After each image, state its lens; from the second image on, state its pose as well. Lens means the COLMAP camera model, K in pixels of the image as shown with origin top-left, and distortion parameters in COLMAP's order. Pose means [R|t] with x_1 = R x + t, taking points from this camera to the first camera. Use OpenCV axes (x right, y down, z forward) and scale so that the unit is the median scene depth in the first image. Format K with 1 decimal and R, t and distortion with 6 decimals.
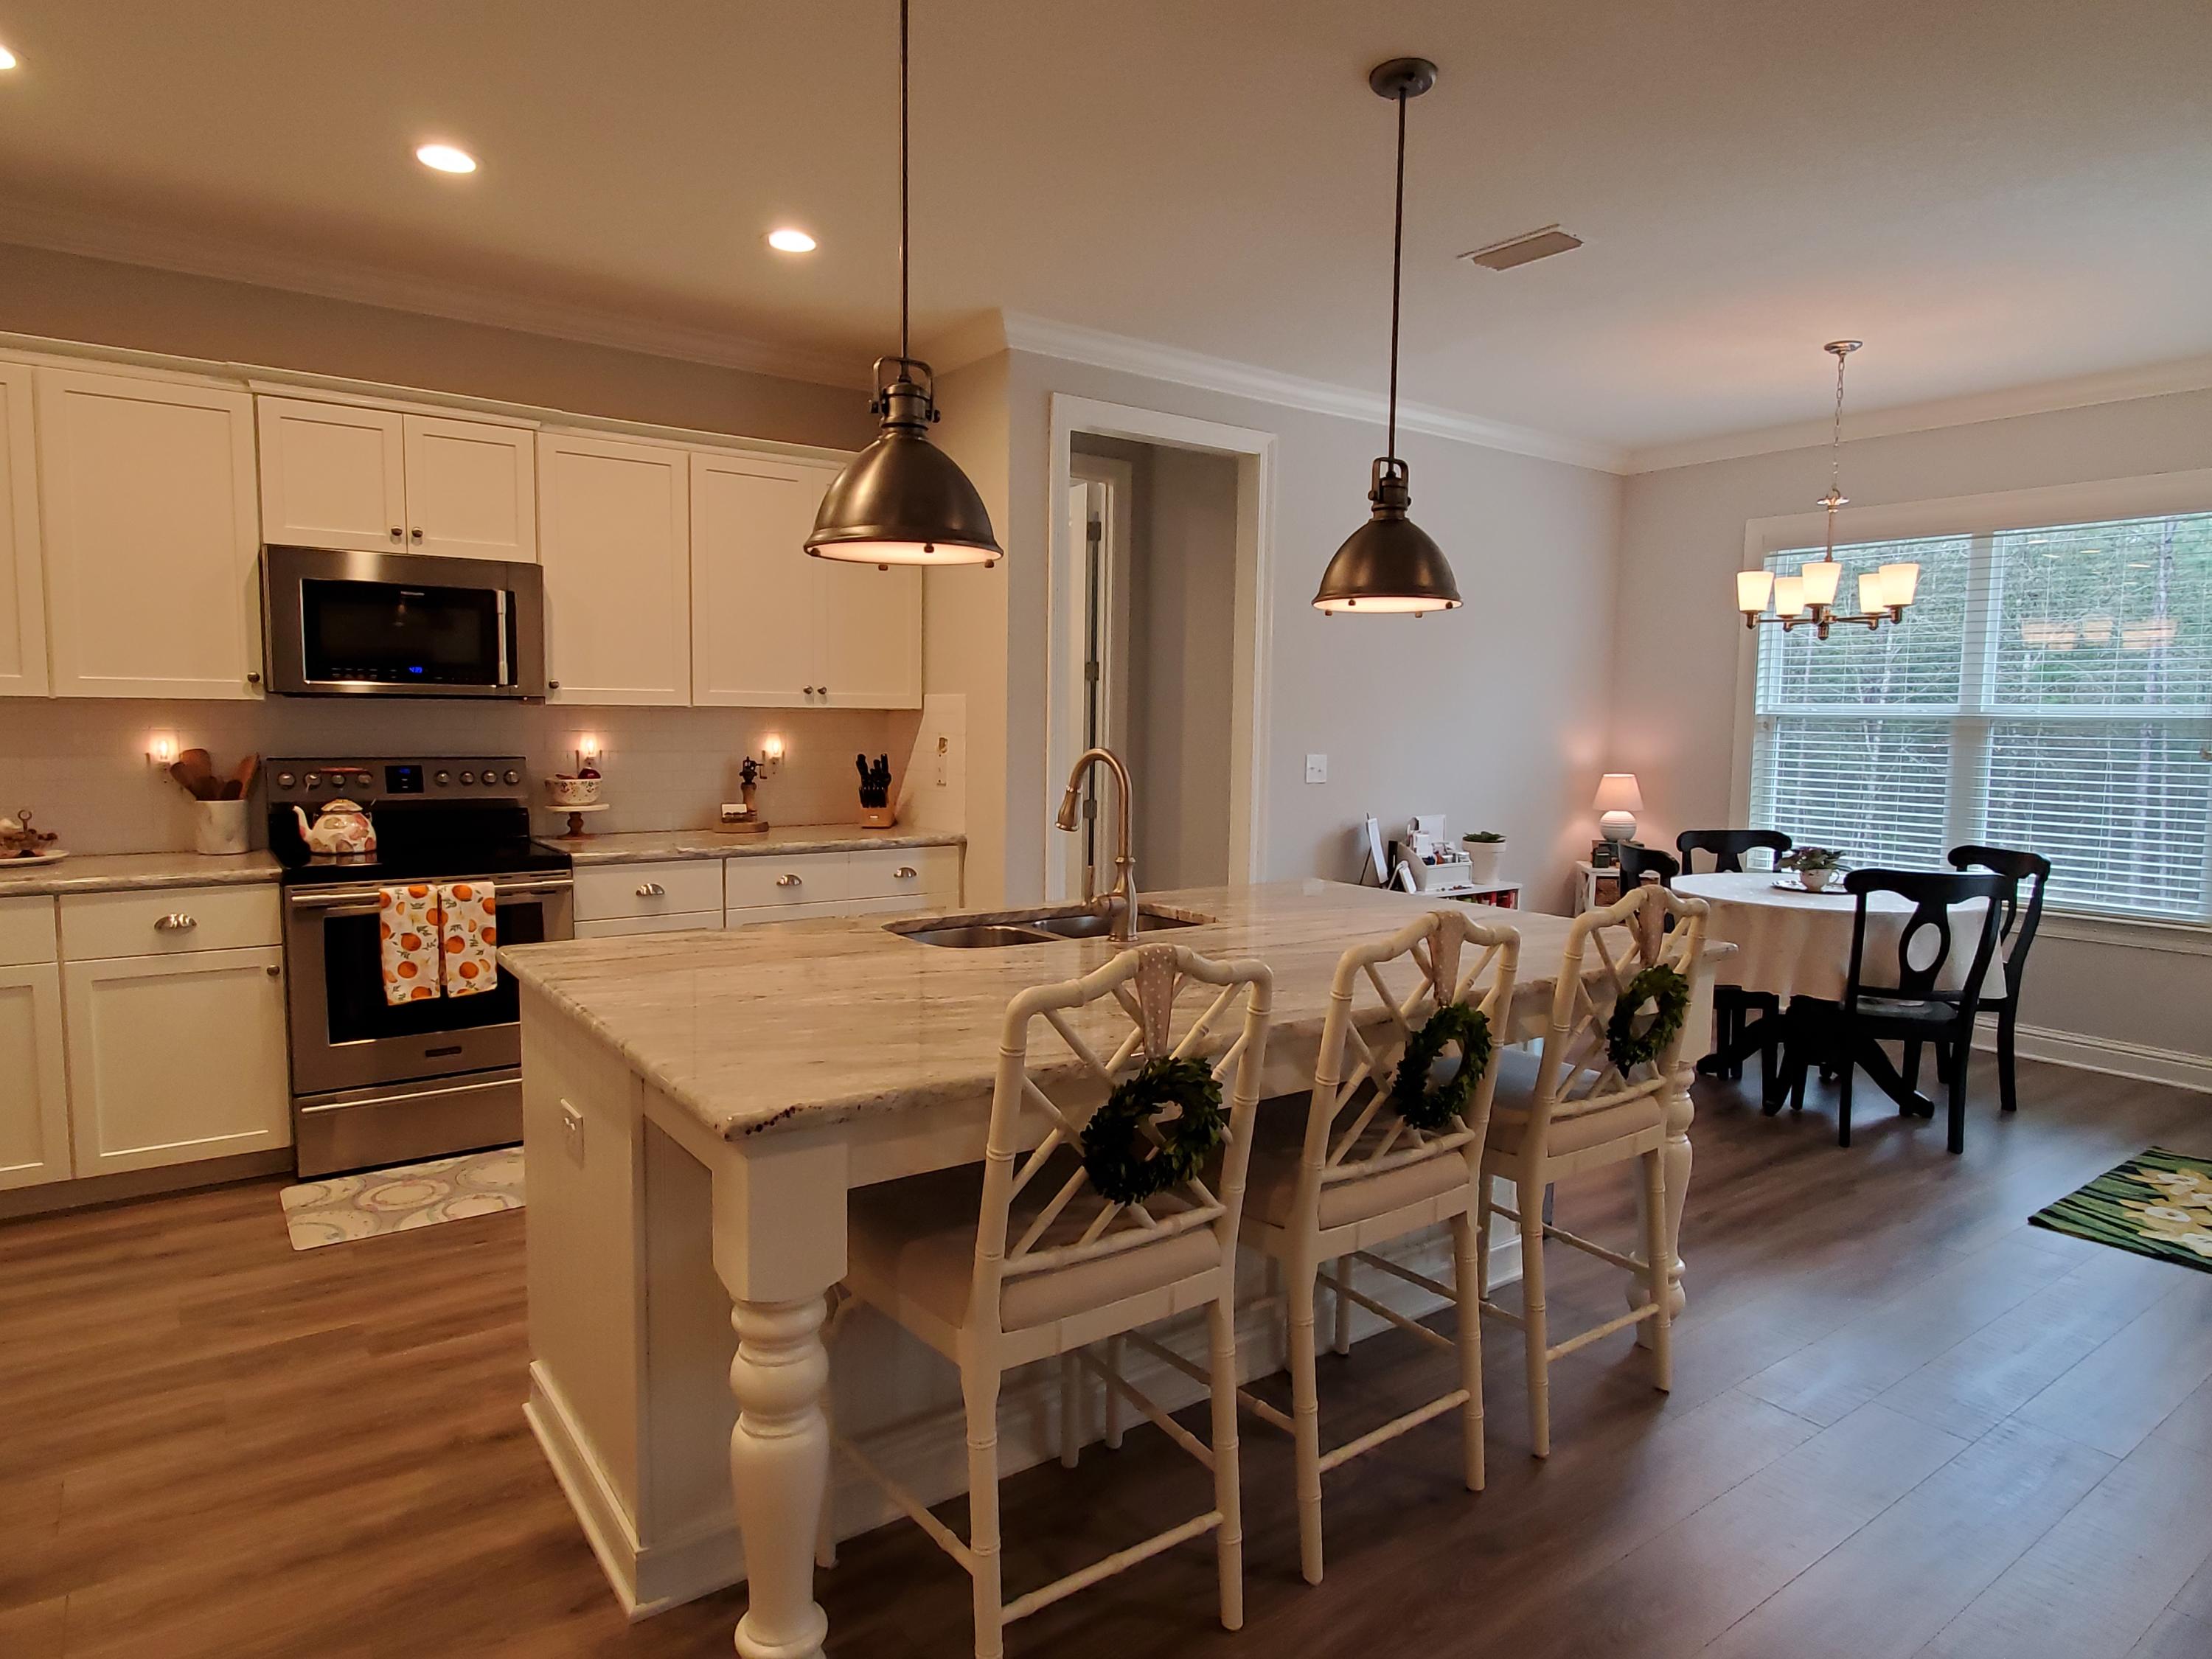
lens RADIAL K [[1300.0, 0, 1101.9], [0, 1300.0, 838.1], [0, 0, 1]] dist [0.003011, 0.000554]
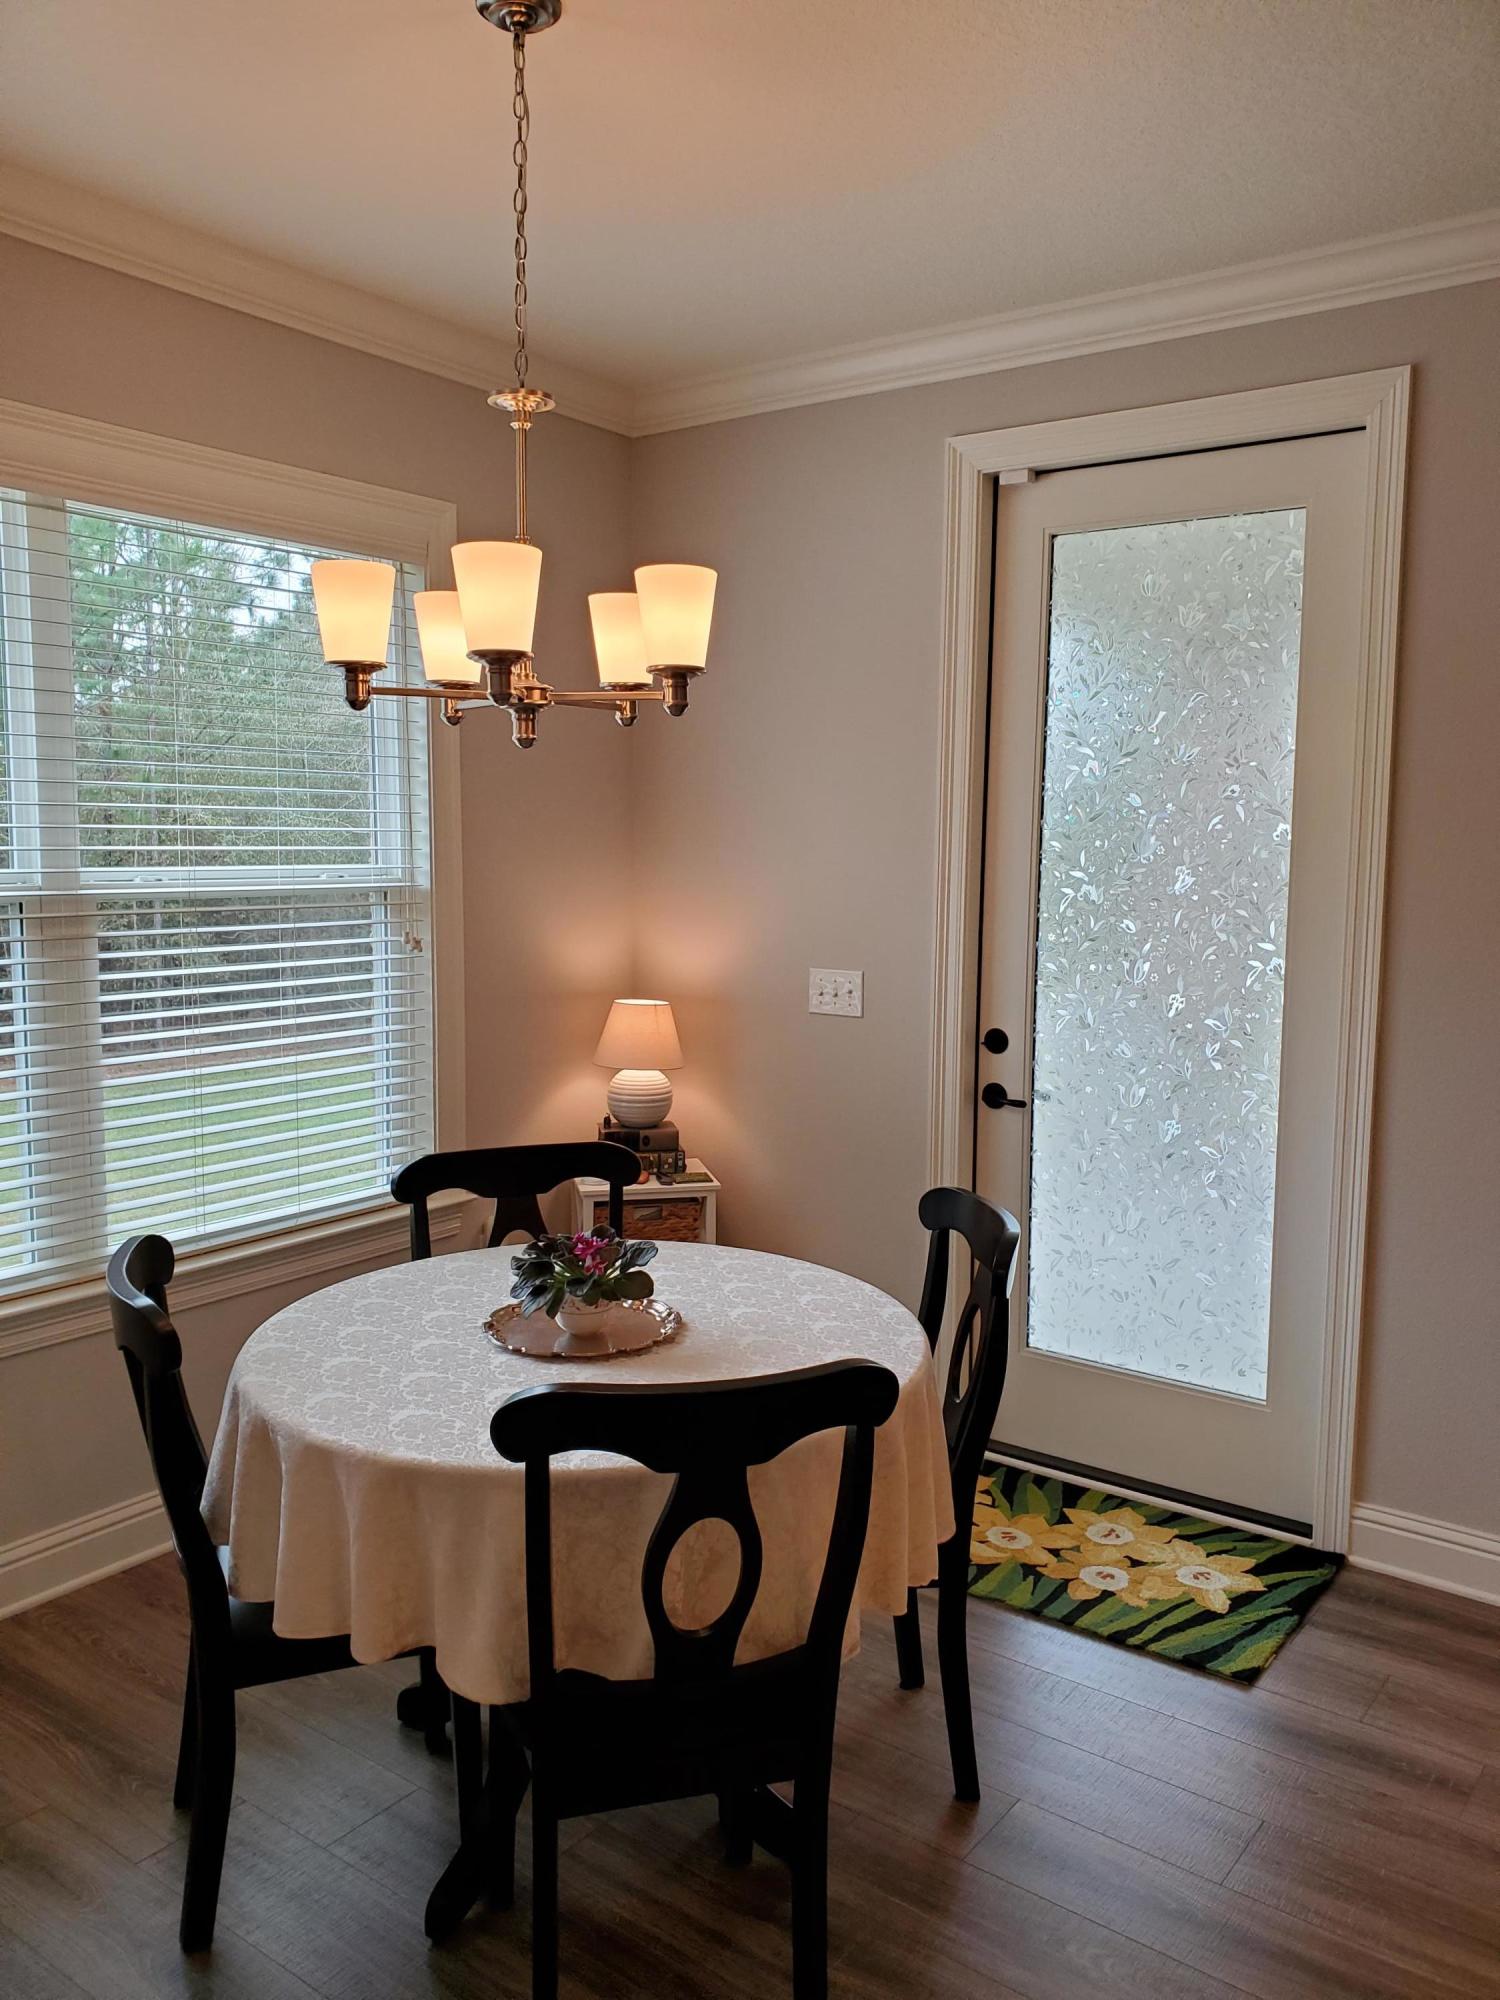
lens RADIAL K [[1572.8, 0, 750.0], [0, 1572.8, 1000.0], [0, 0, 1]] dist [0.015382, -0.003618]
pose [[-0.318757, -0.112606, 0.941124, 0.060141], [0.076753, 0.986590, 0.144043, -0.139735], [-0.944724, 0.118149, -0.305839, 1.110441]]
